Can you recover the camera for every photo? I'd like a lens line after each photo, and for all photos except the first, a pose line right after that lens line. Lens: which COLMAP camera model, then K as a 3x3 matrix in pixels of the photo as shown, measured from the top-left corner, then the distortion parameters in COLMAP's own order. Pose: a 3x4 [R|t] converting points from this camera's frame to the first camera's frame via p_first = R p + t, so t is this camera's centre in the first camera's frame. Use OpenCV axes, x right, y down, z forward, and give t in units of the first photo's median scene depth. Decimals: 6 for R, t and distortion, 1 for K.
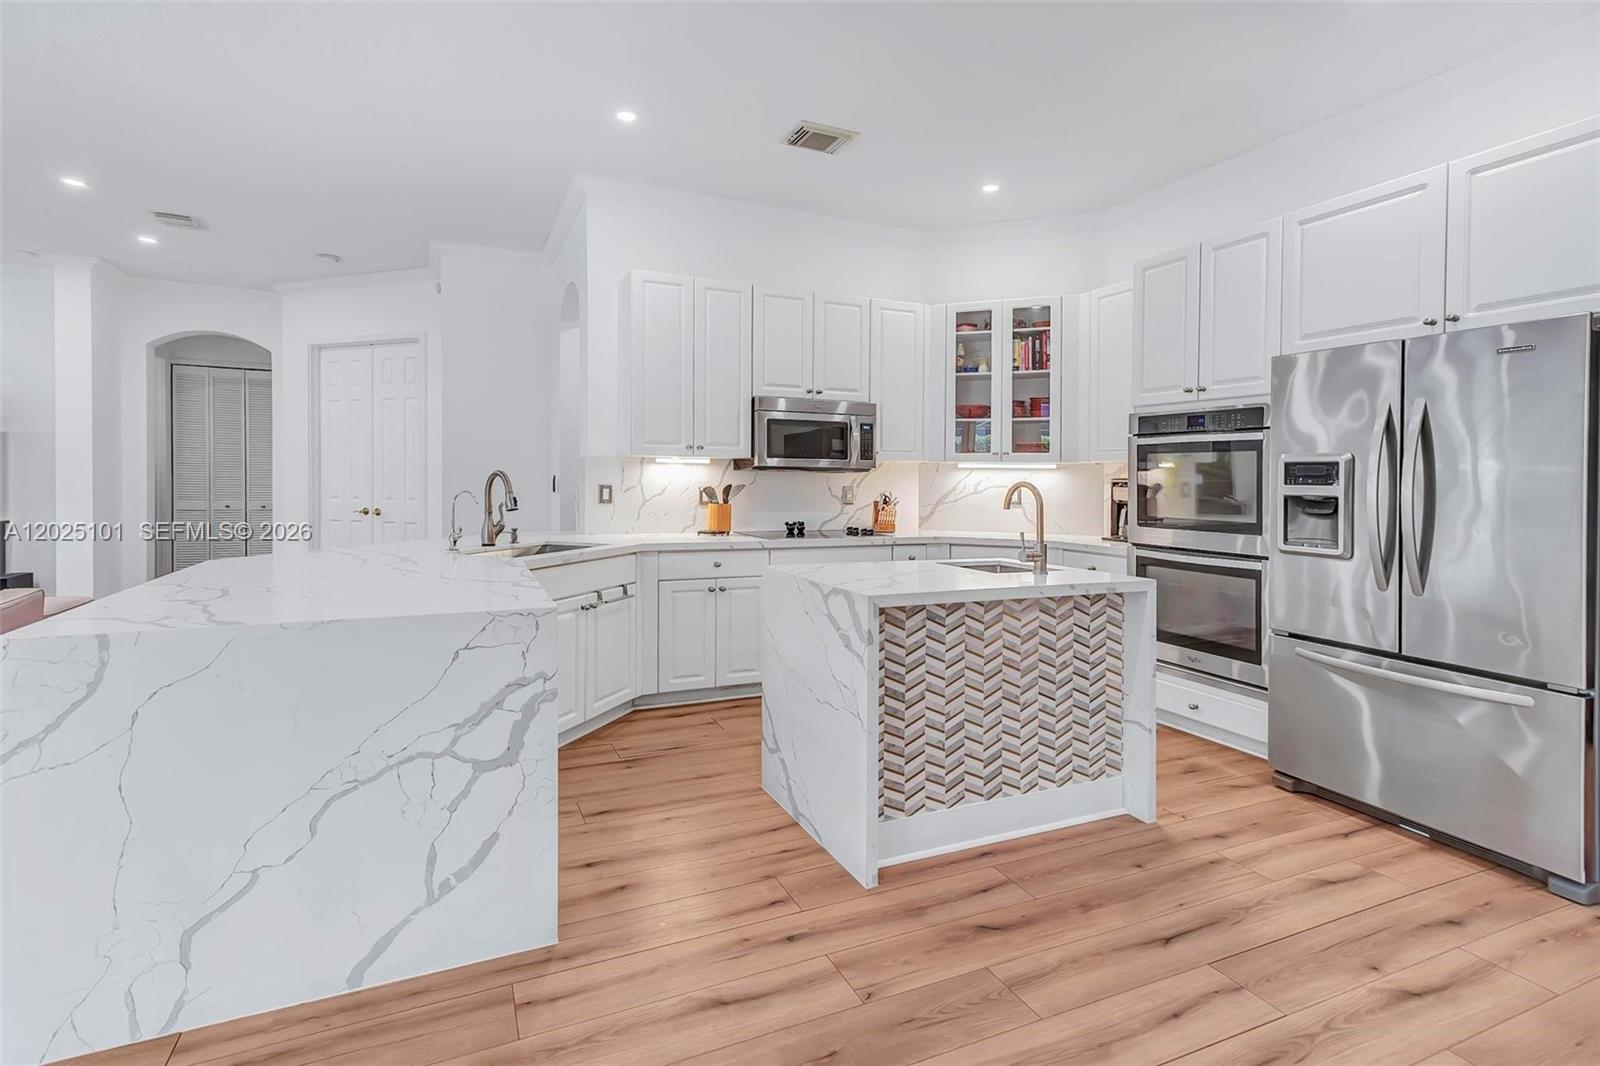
lens RADIAL K [[738.8, 0, 797.1], [0, 738.8, 479.1], [0, 0, 1]] dist [0.015264, 0.000253]
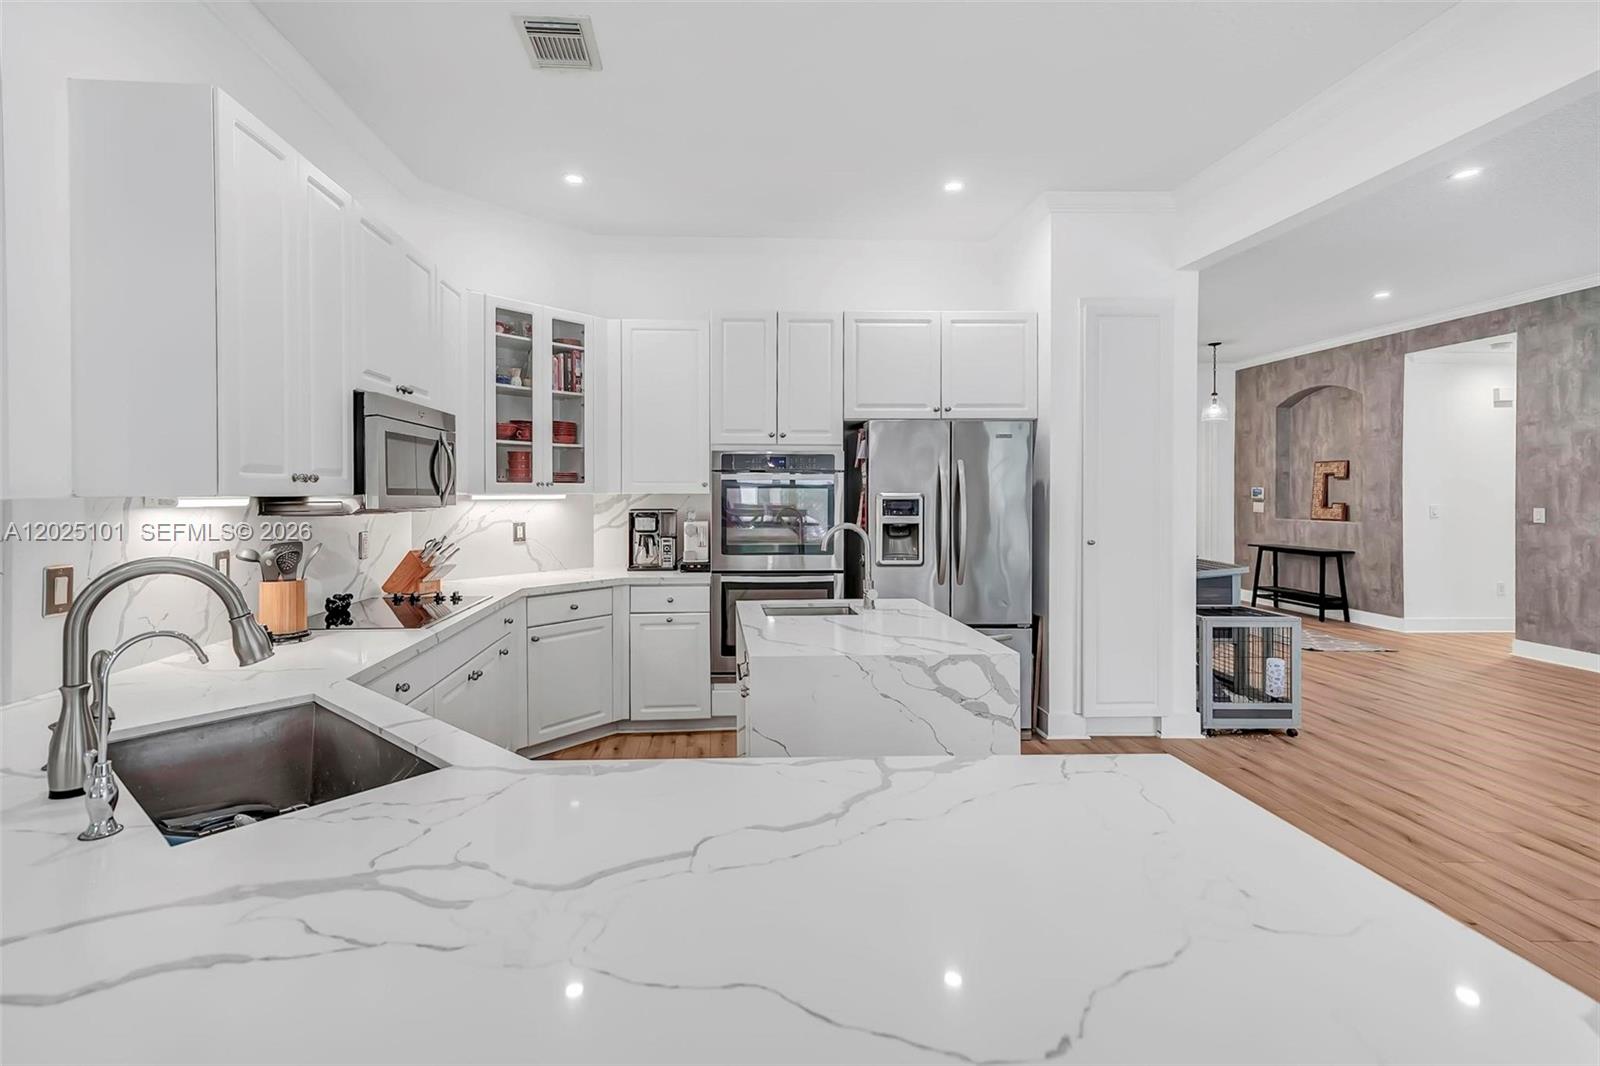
lens RADIAL K [[738.8, 0, 786.2], [0, 738.8, 489.8], [0, 0, 1]] dist [0.015264, 0.000253]
pose [[0.382996, -0.005442, 0.923734, -0.655493], [0.005853, 0.999977, 0.003465, -0.045183], [-0.923732, 0.004080, 0.383019, 0.644041]]
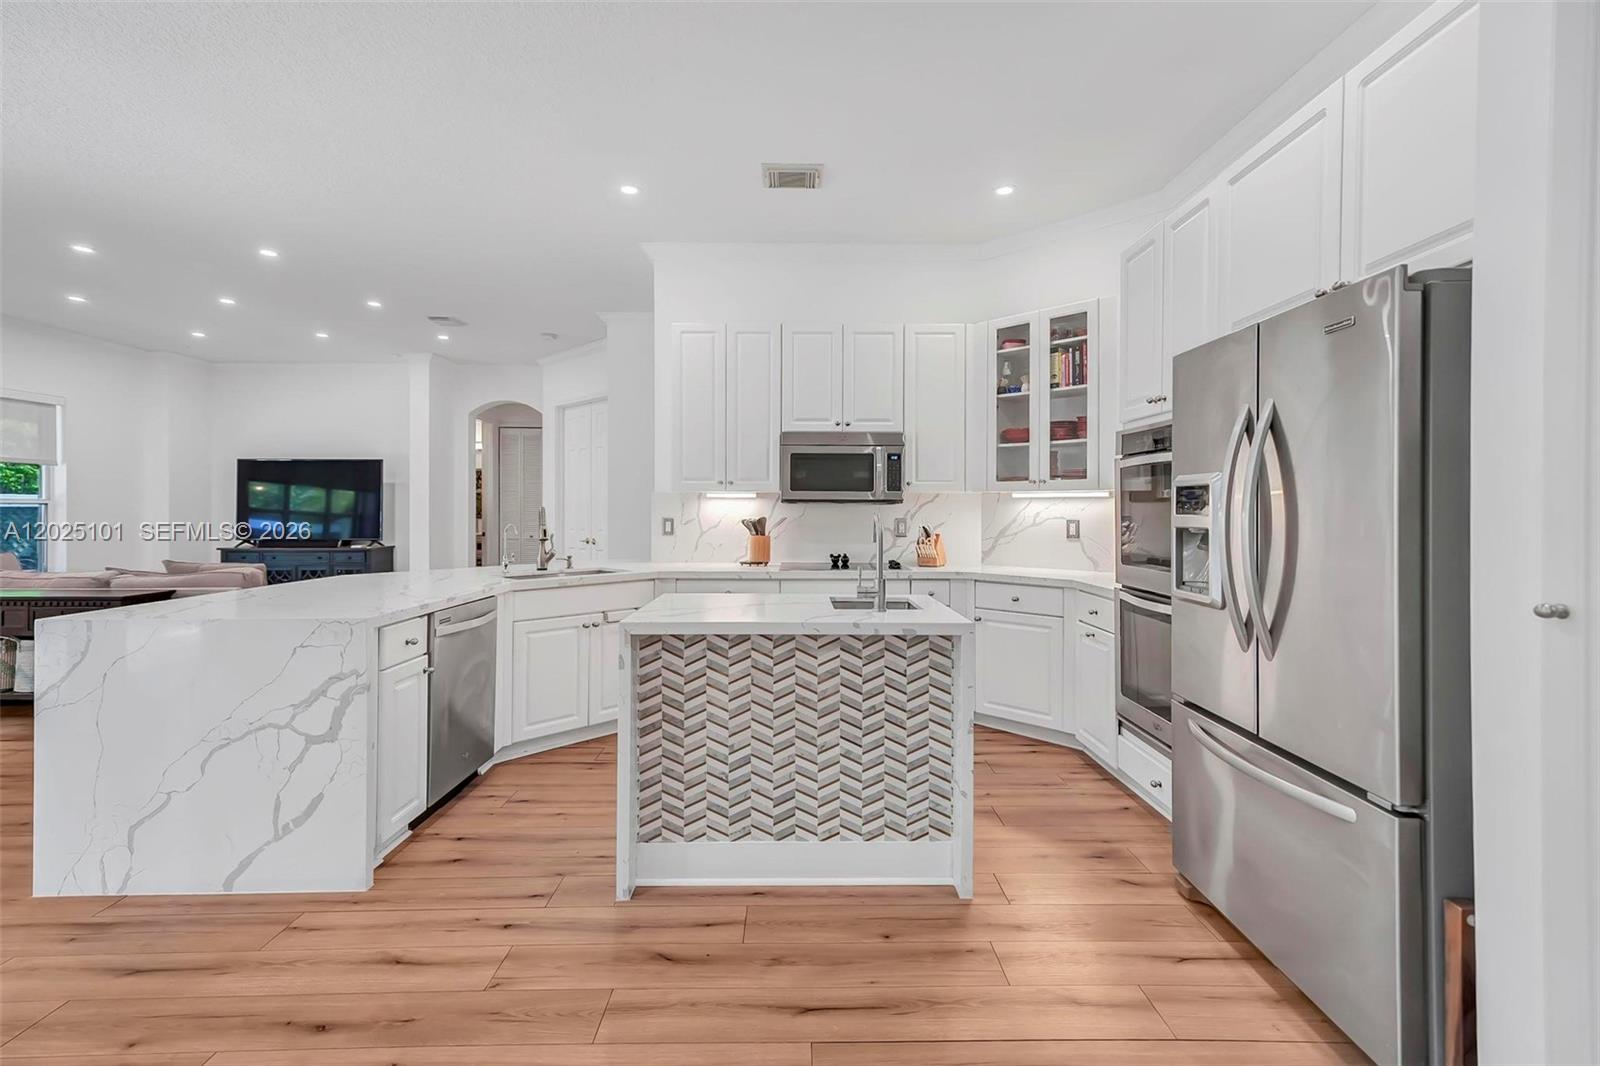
lens RADIAL K [[738.8, 0, 833.5], [0, 738.8, 507.2], [0, 0, 1]] dist [0.015264, 0.000253]
pose [[0.920345, -0.011053, -0.390951, 0.627920], [0.008606, 0.999931, -0.008009, 0.003471], [0.391012, 0.004007, 0.920377, 0.116949]]
